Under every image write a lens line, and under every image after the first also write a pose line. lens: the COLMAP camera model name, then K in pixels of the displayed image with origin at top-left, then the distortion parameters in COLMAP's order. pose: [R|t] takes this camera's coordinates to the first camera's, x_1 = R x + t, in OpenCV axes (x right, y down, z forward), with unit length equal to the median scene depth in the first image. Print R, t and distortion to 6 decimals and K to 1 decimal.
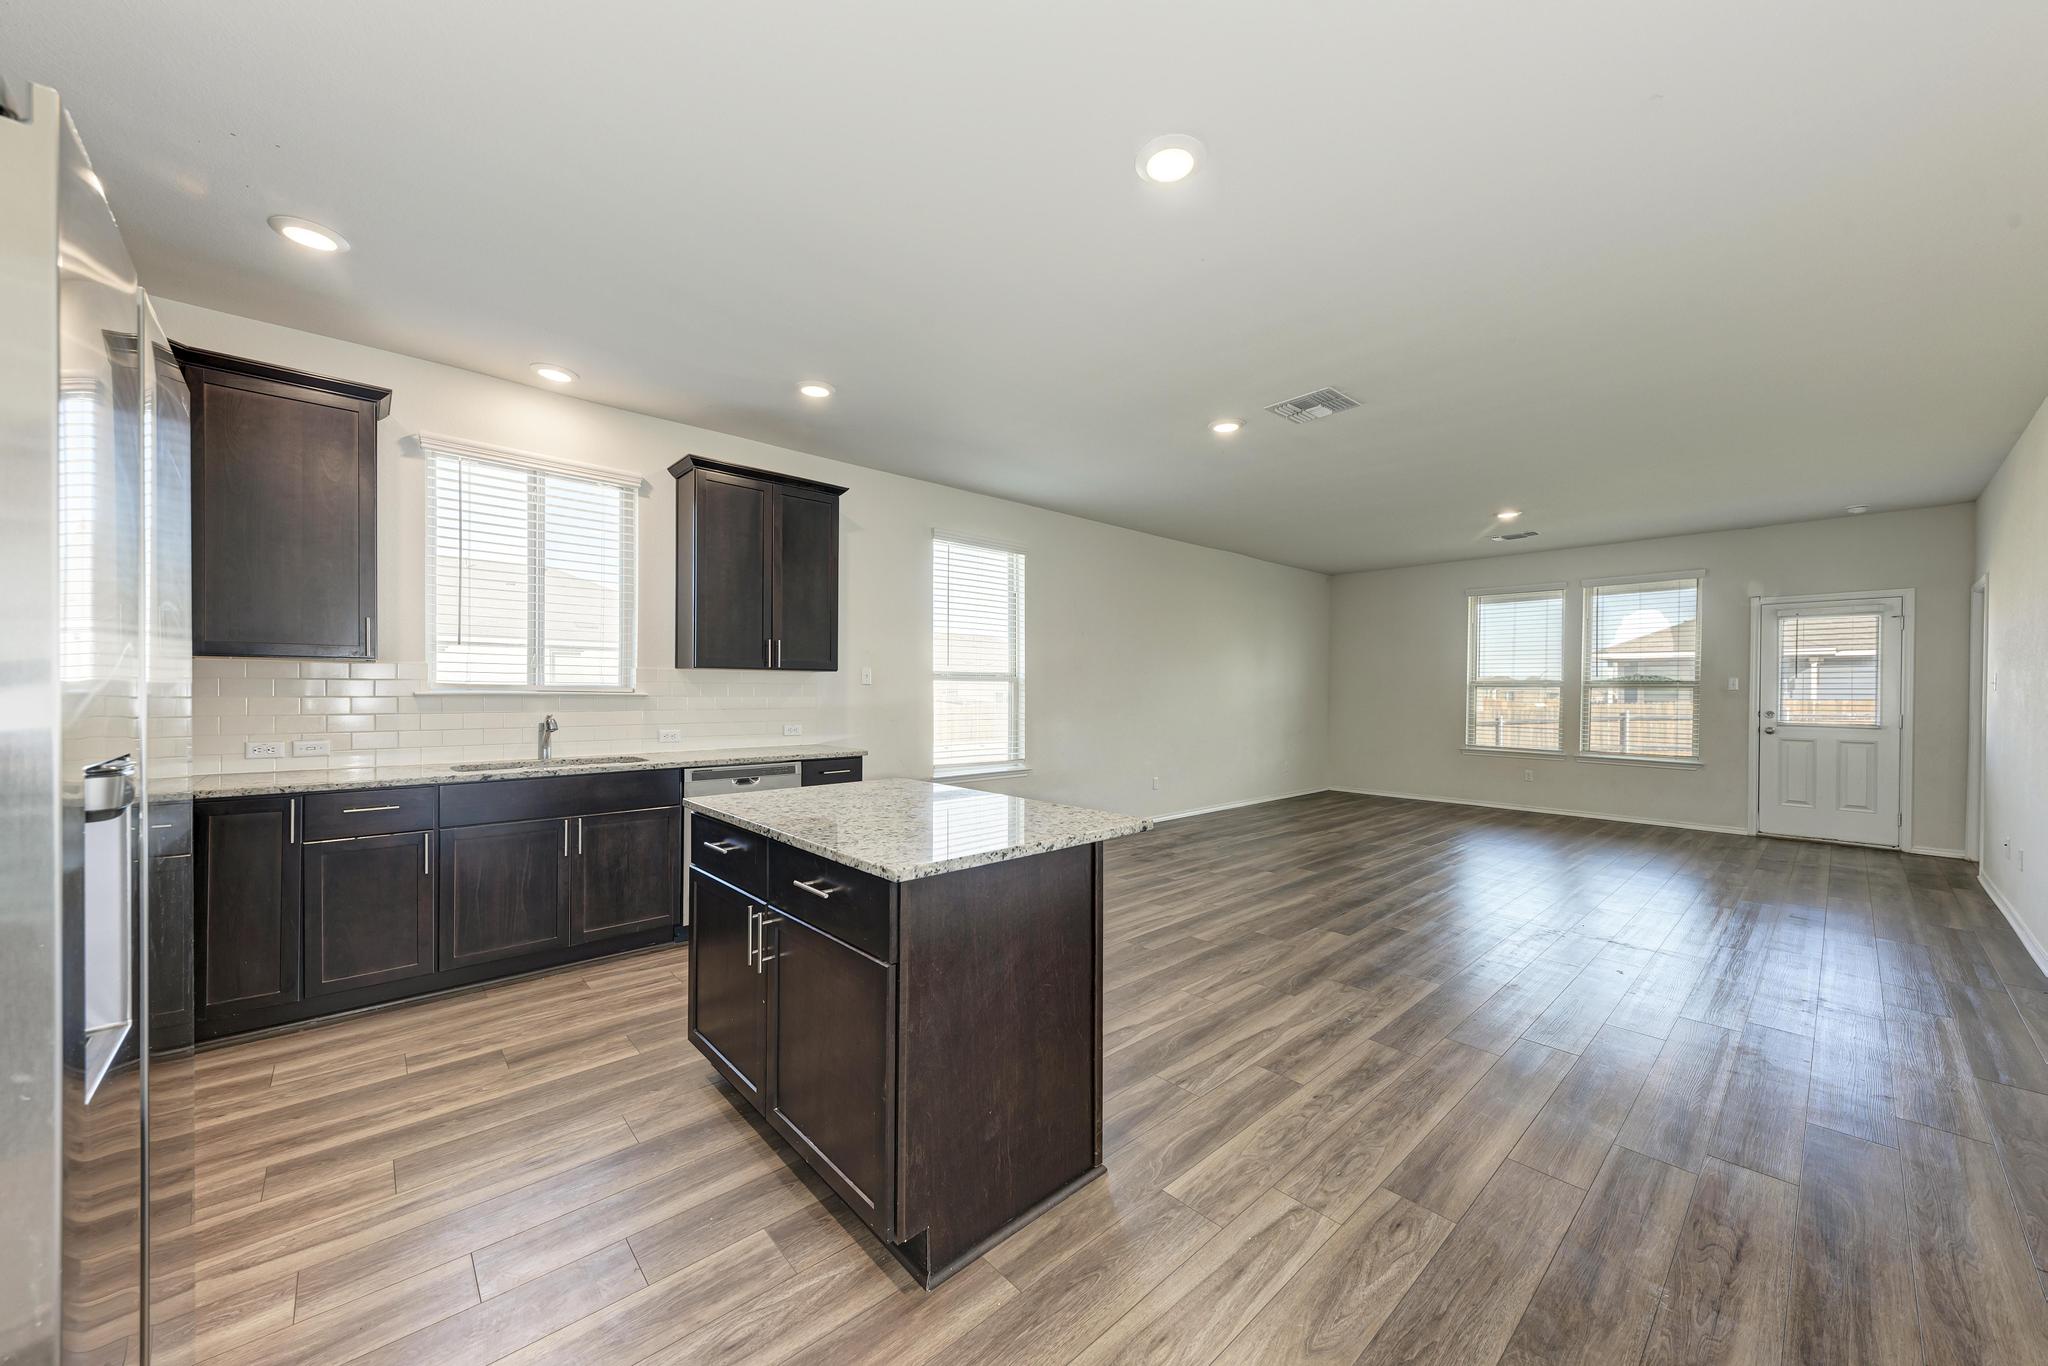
lens RADIAL K [[743.6, 0, 1013.8], [0, 743.6, 692.2], [0, 0, 1]] dist [0.002813, -0.000206]
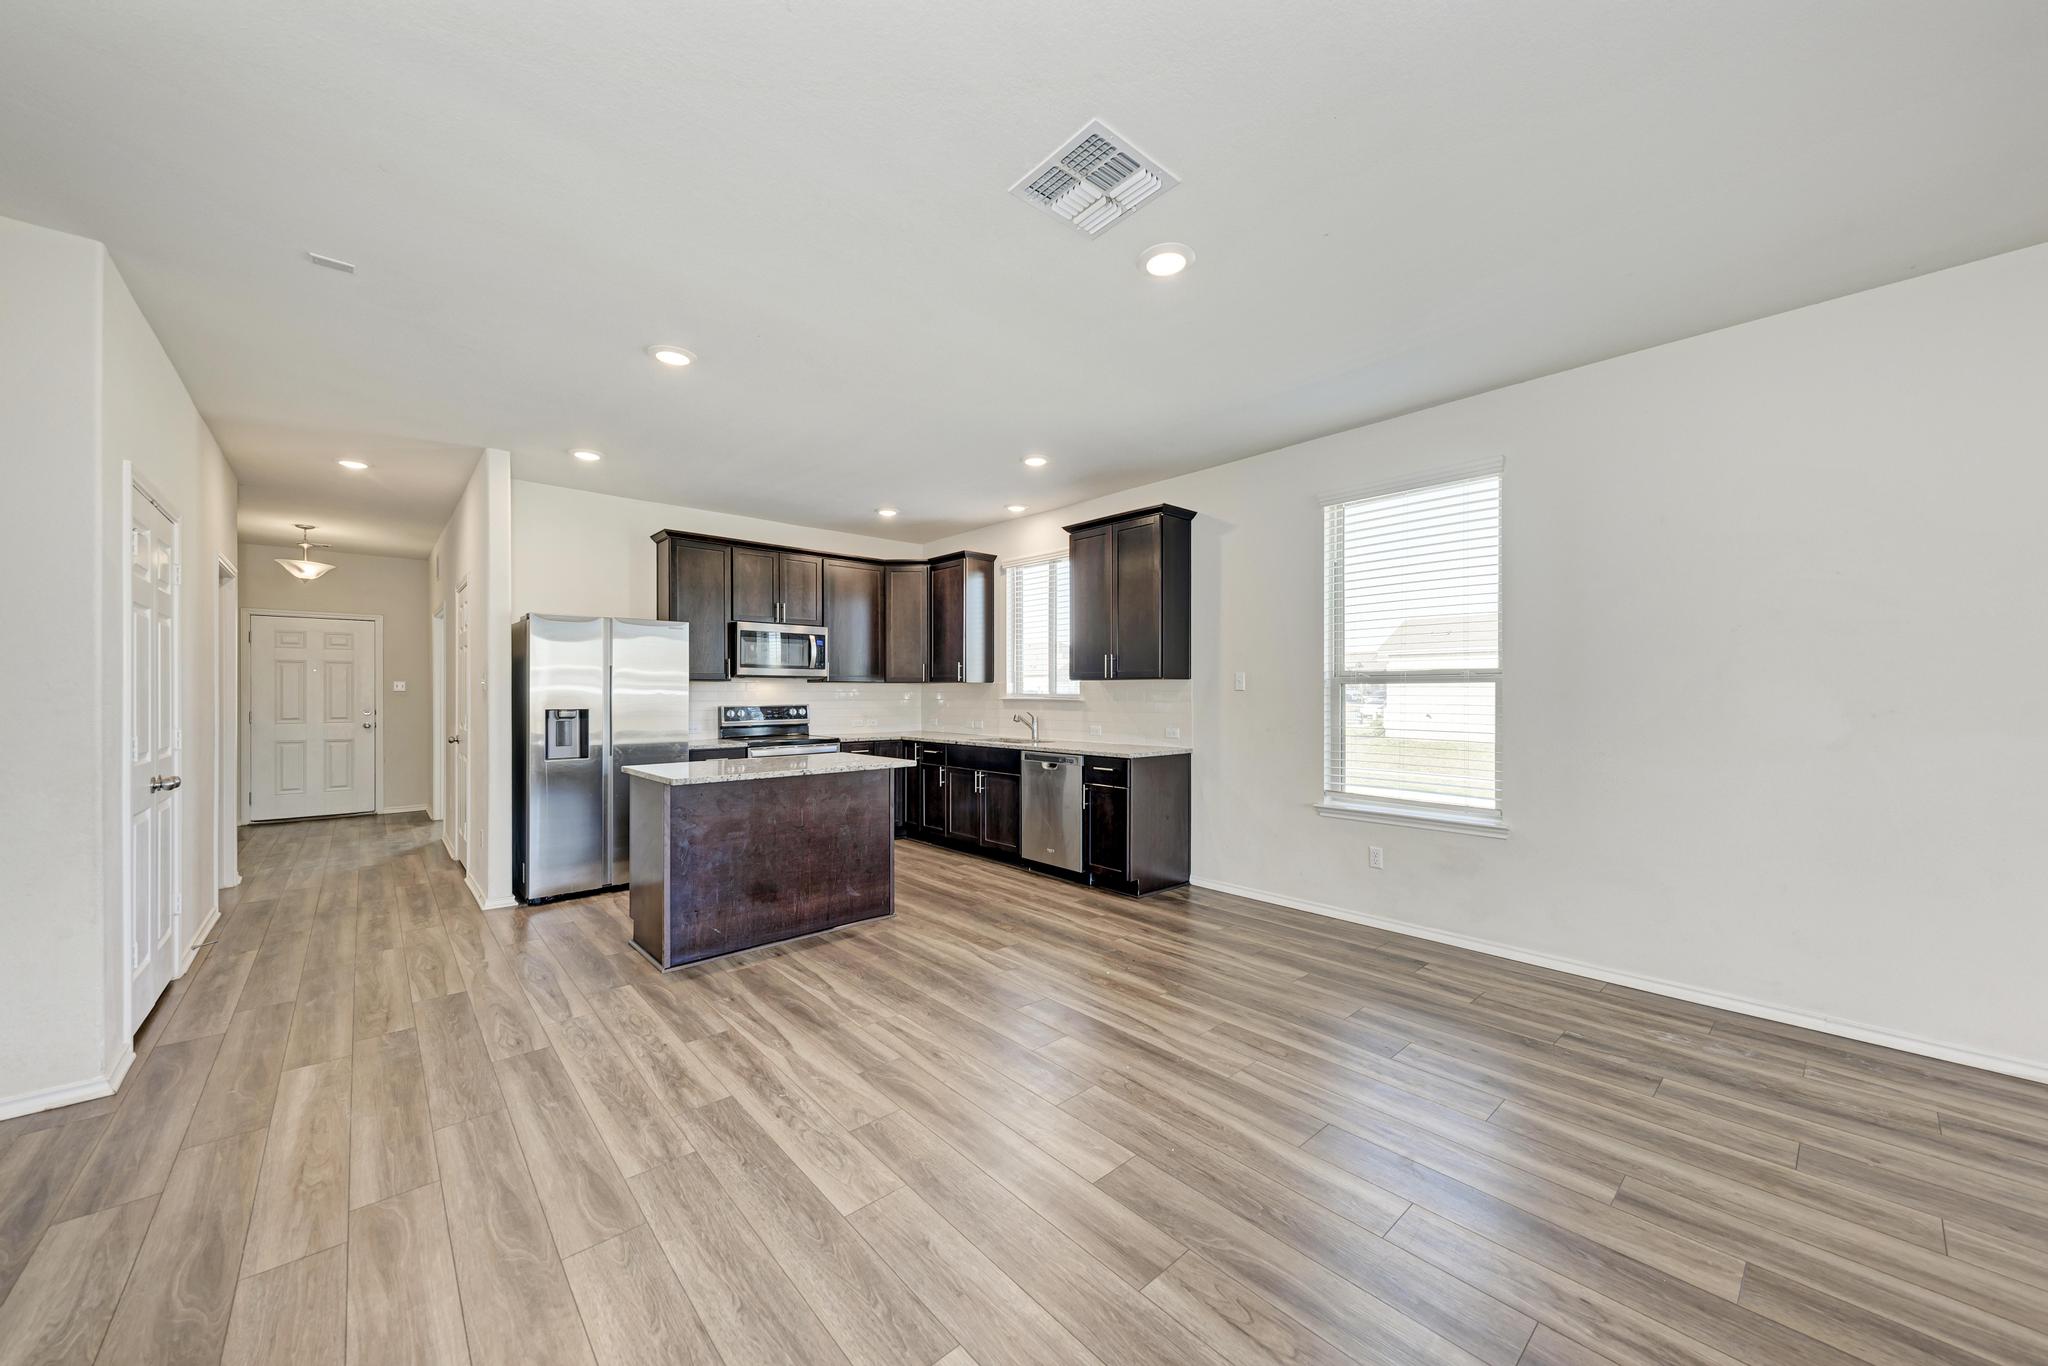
lens RADIAL K [[741.0, 0, 1036.1], [0, 741.0, 693.9], [0, 0, 1]] dist [0.009322, -0.000060]
pose [[0.002550, -0.001107, -0.999996, 0.687222], [-0.001782, 0.999998, -0.001112, -0.004793], [0.999995, 0.001785, 0.002548, 0.686436]]
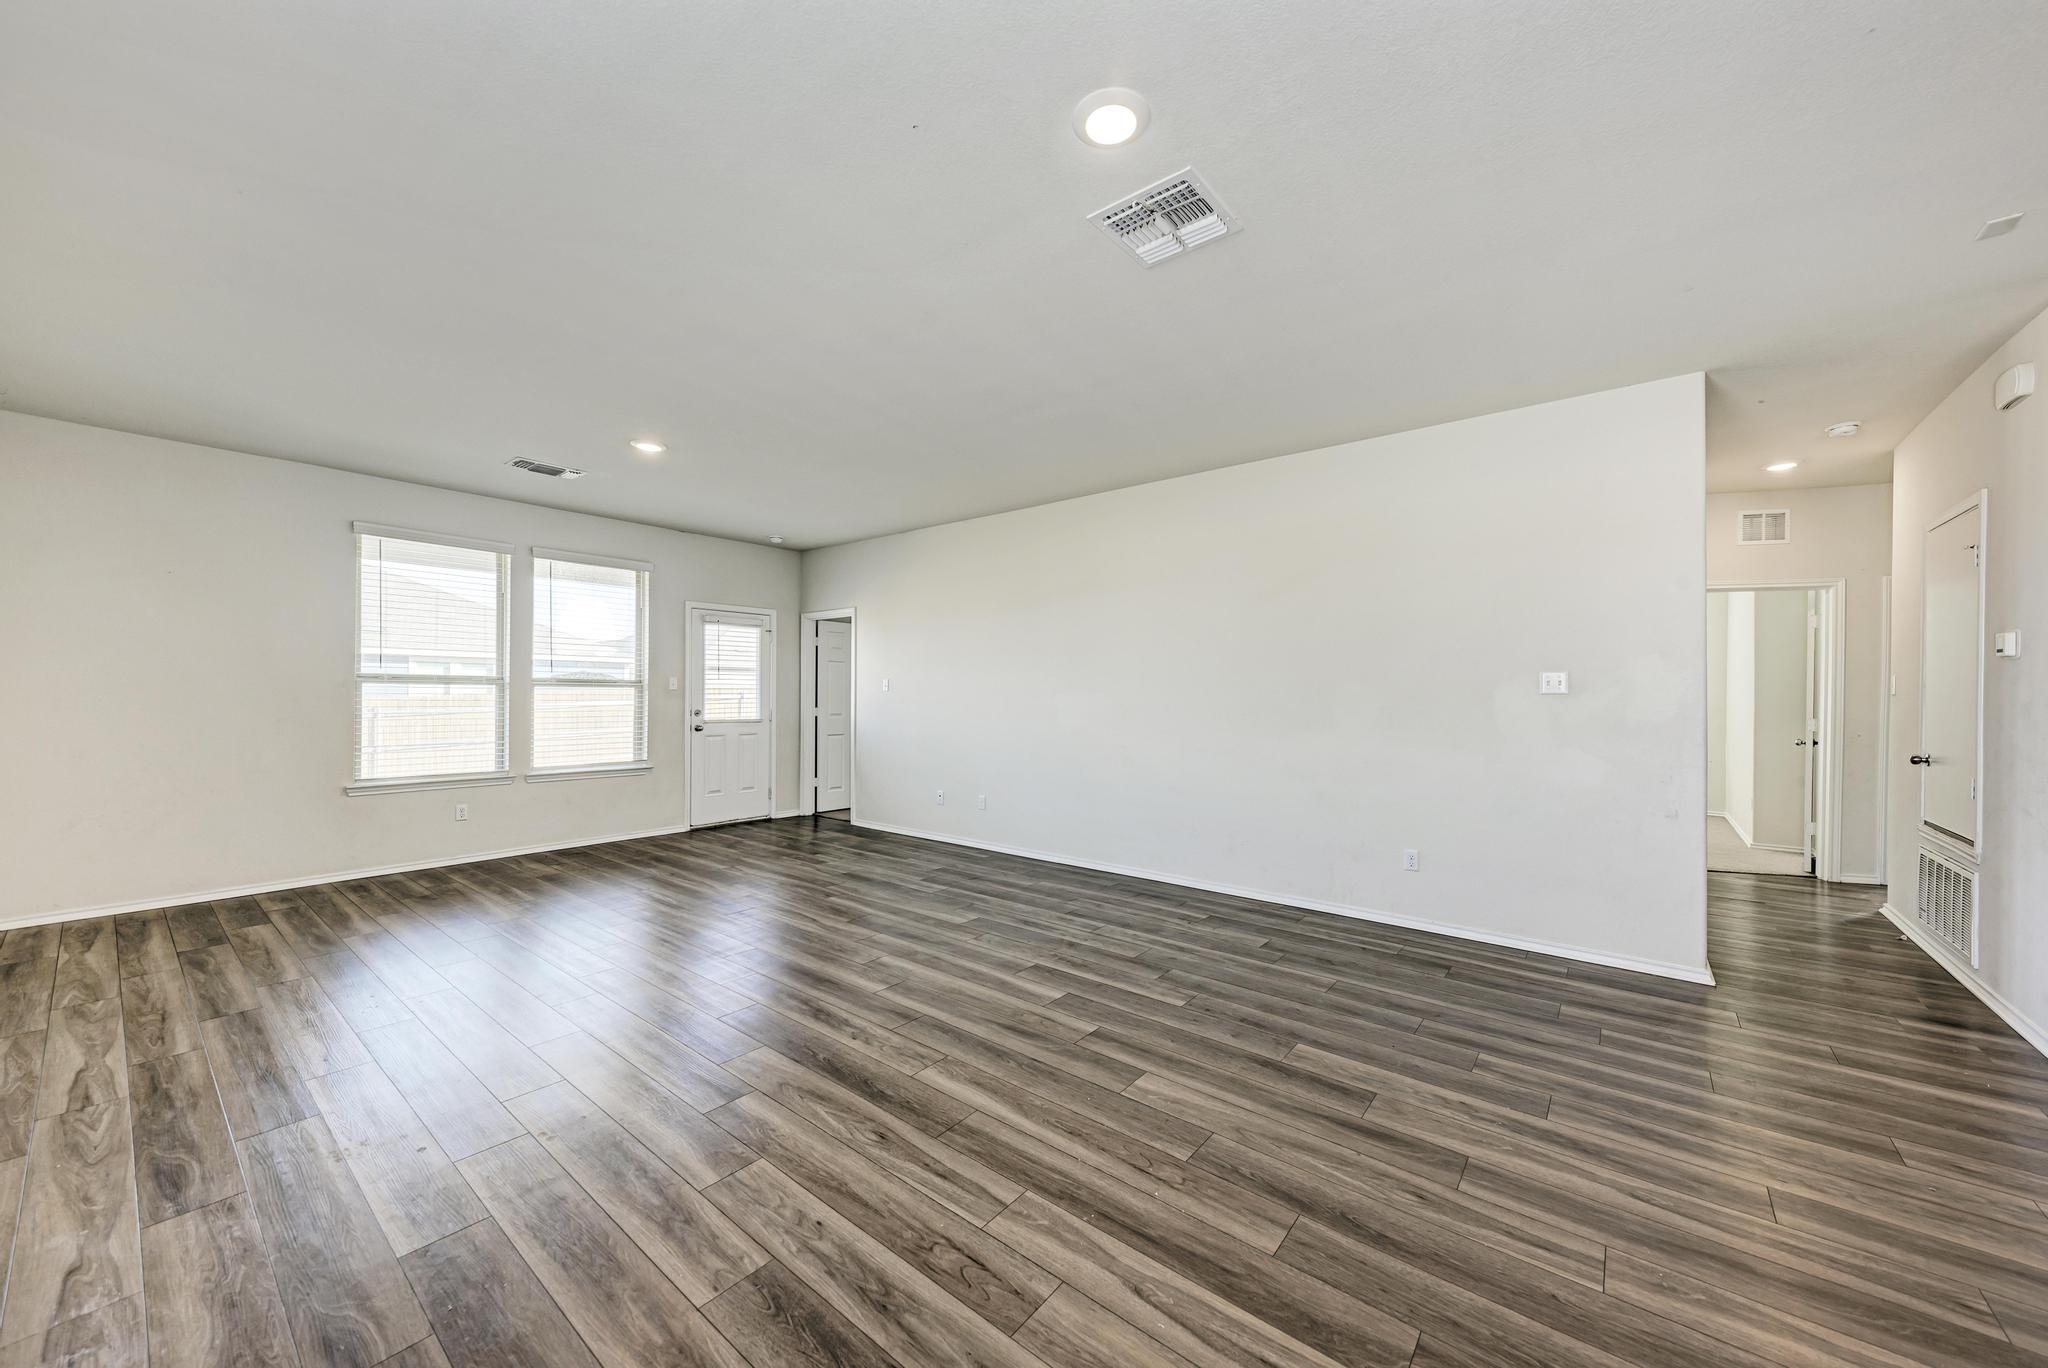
lens RADIAL K [[736.2, 0, 1045.0], [0, 736.2, 696.7], [0, 0, 1]] dist [0.018901, -0.005075]
pose [[-0.174351, -0.010831, 0.984624, -0.125553], [-0.004680, 0.999937, 0.010170, -0.008327], [-0.984672, -0.002835, -0.174391, 0.862153]]
